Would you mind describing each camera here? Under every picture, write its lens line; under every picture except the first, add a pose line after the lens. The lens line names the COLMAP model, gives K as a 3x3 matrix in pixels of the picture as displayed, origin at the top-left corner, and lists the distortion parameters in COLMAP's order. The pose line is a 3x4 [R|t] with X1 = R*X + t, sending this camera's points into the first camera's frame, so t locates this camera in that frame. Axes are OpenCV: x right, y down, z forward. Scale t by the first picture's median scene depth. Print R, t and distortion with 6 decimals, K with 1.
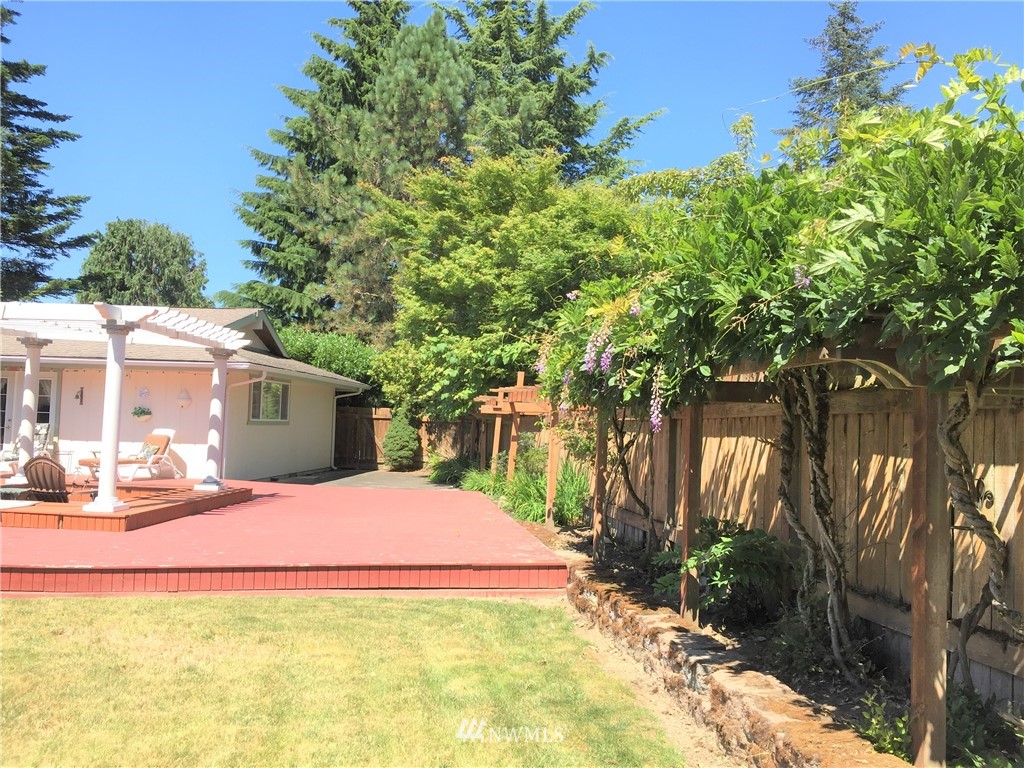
lens RADIAL K [[881.0, 0, 508.1], [0, 881.0, 380.7], [0, 0, 1]] dist [0.071060, -0.086368]
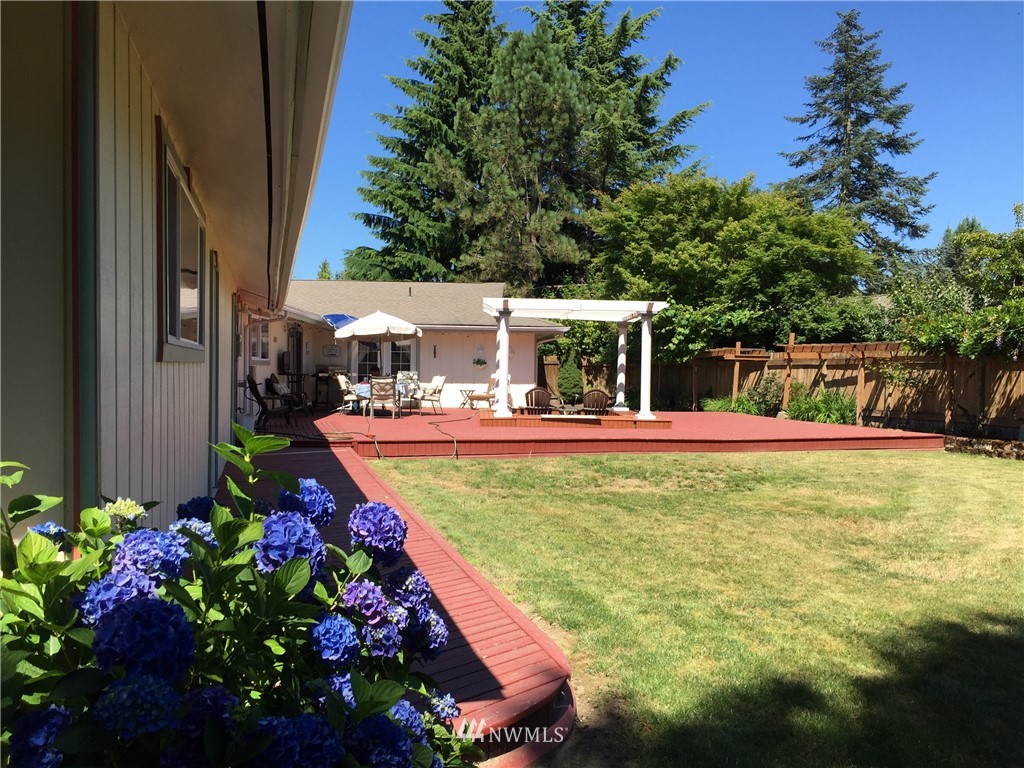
lens RADIAL K [[881.0, 0, 502.6], [0, 881.0, 388.0], [0, 0, 1]] dist [0.071060, -0.086368]
pose [[0.992862, -0.019827, 0.117606, -0.484767], [0.010964, 0.997083, 0.075534, -0.026444], [-0.118760, -0.073706, 0.990184, -0.357562]]
